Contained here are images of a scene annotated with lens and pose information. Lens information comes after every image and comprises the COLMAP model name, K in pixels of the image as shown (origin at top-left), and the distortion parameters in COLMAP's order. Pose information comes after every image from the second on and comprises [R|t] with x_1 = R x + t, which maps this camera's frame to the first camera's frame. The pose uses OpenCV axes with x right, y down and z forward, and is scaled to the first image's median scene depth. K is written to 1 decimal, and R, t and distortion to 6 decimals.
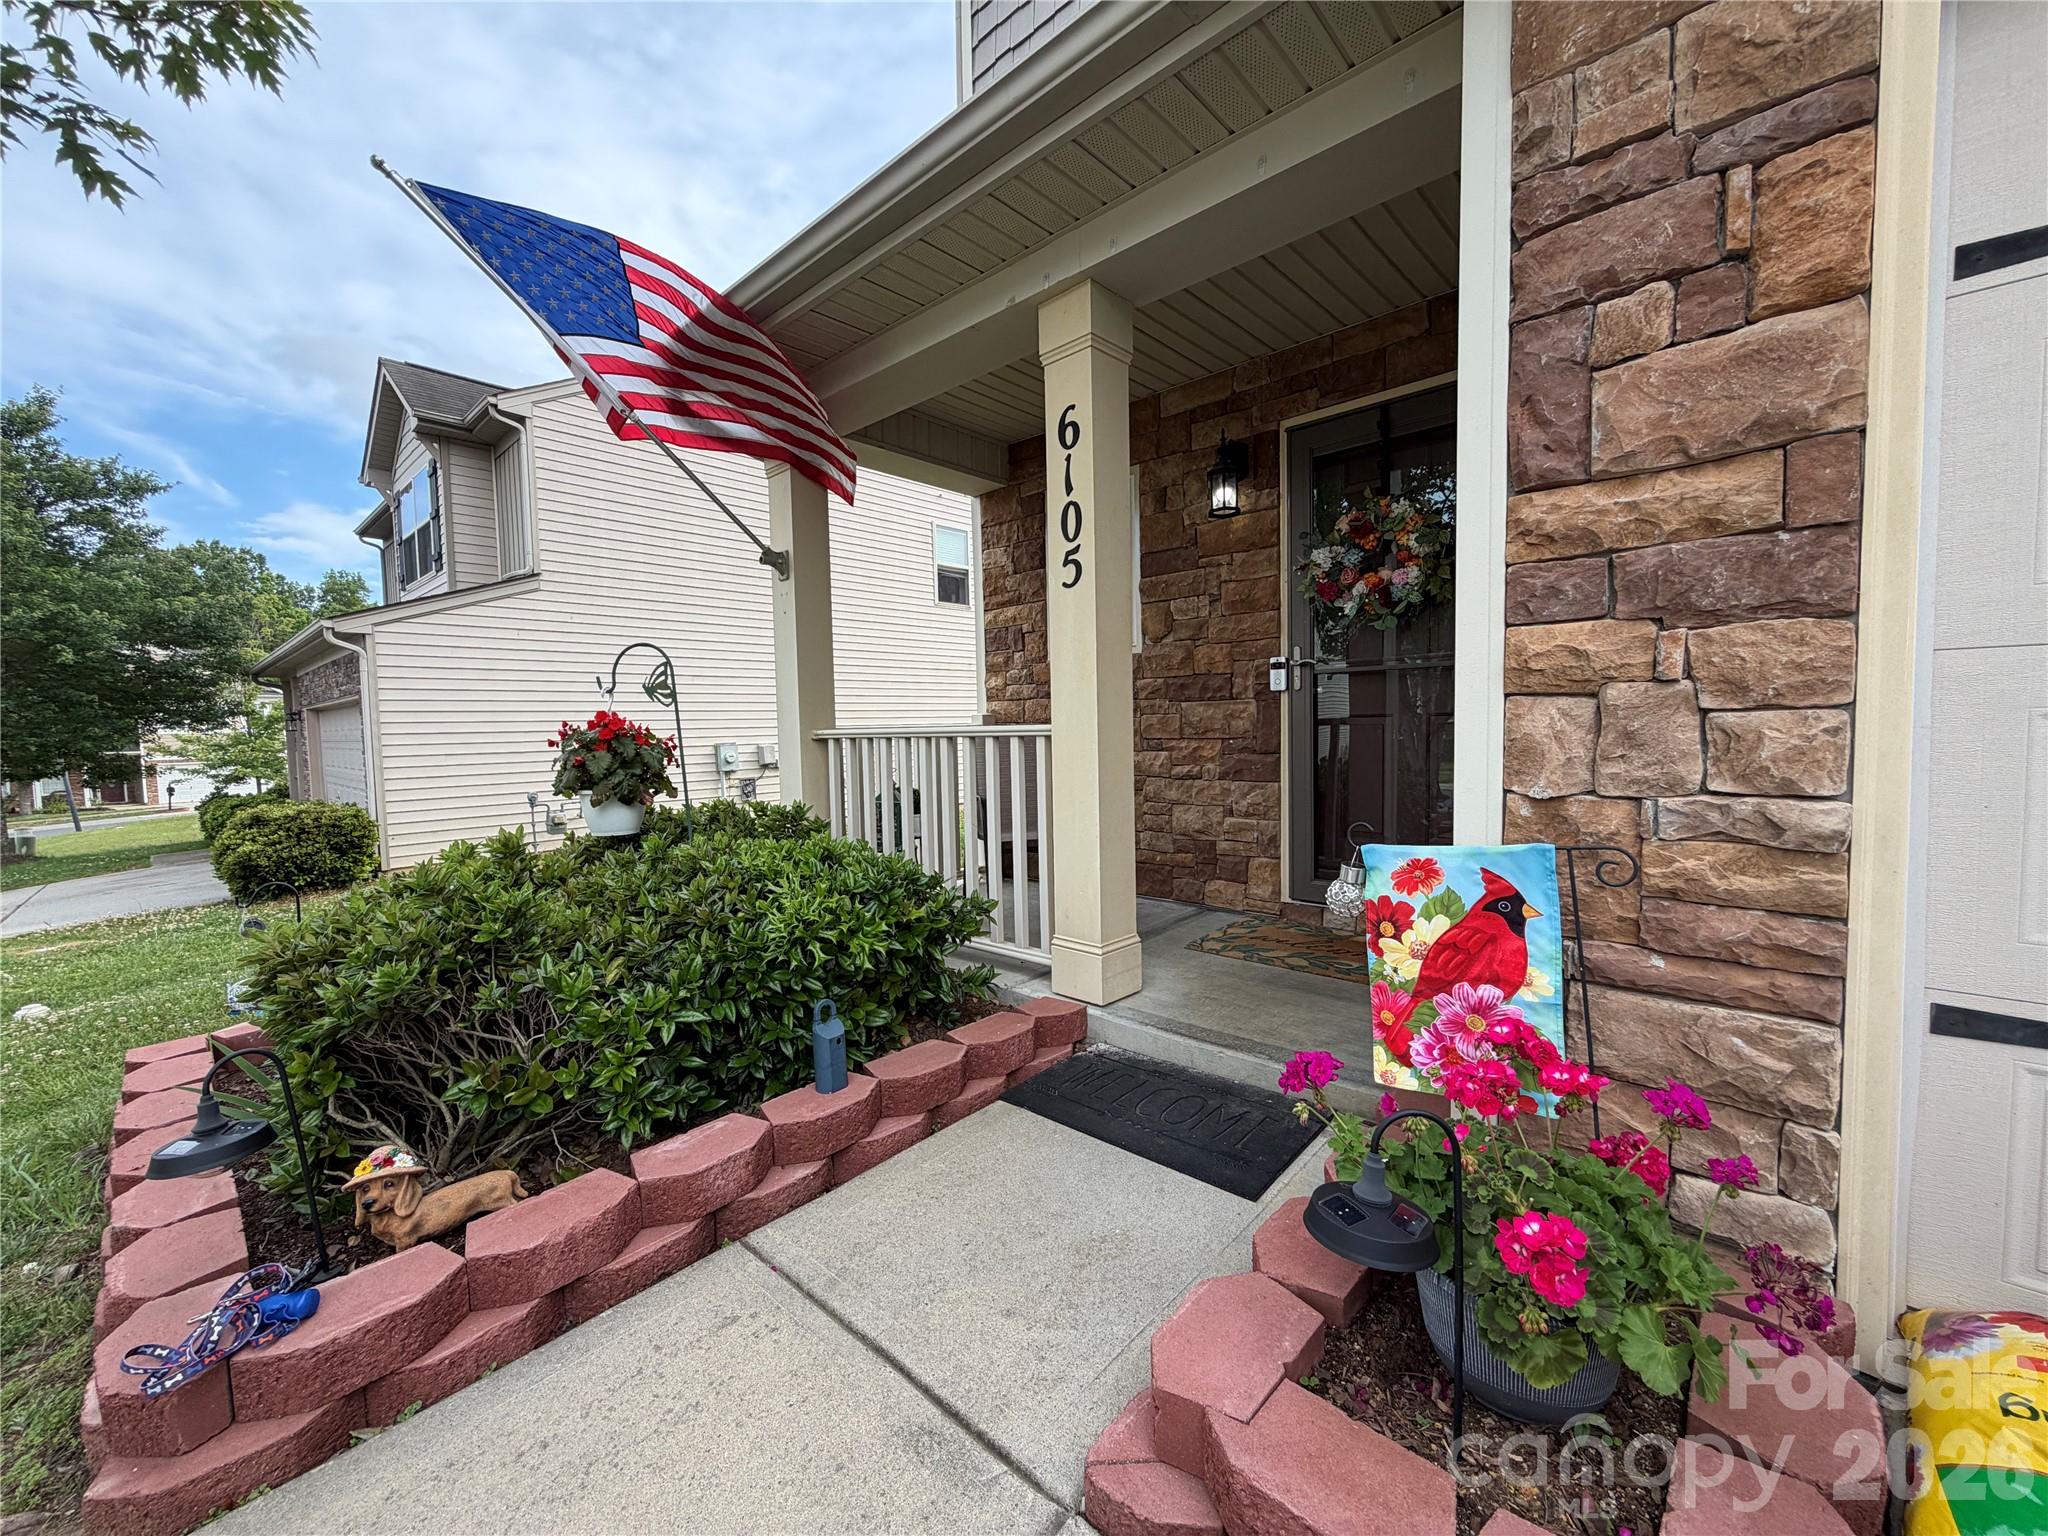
lens RADIAL K [[821.4, 0, 1021.8], [0, 821.4, 769.4], [0, 0, 1]] dist [-0.000860, 0.000012]
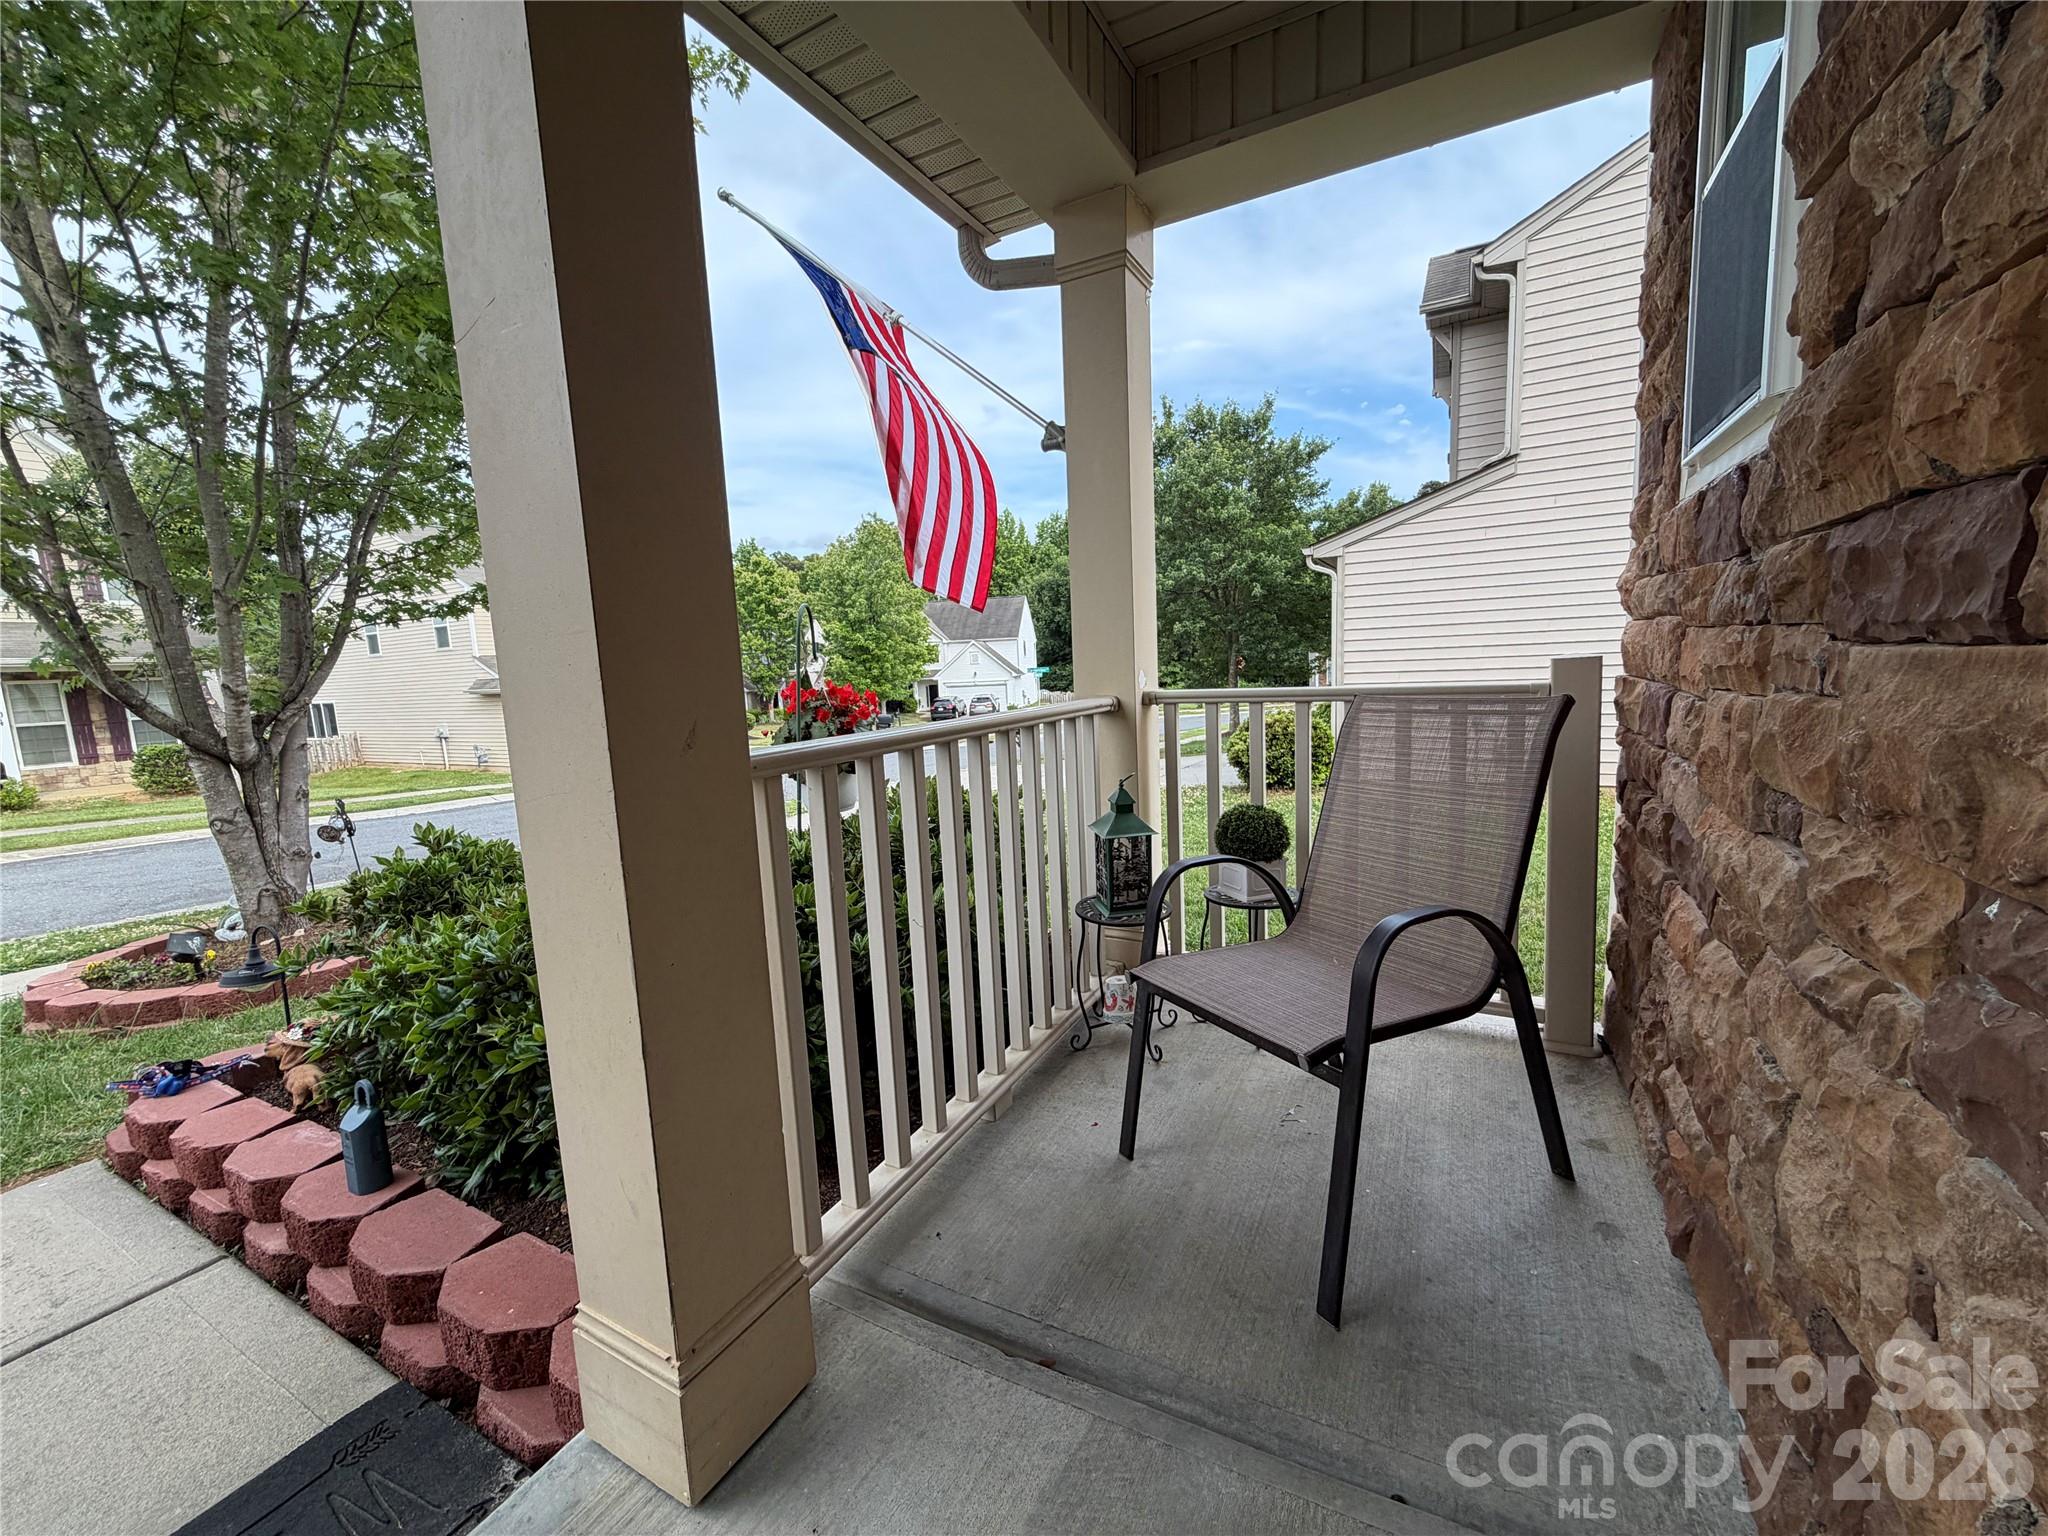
lens RADIAL K [[821.4, 0, 1023.1], [0, 821.4, 767.5], [0, 0, 1]] dist [-0.000860, 0.000012]
pose [[0.239574, 0.135426, -0.961387, 0.142328], [-0.011596, 0.990552, 0.136645, -0.031607], [0.970809, -0.021588, 0.238881, 0.312198]]
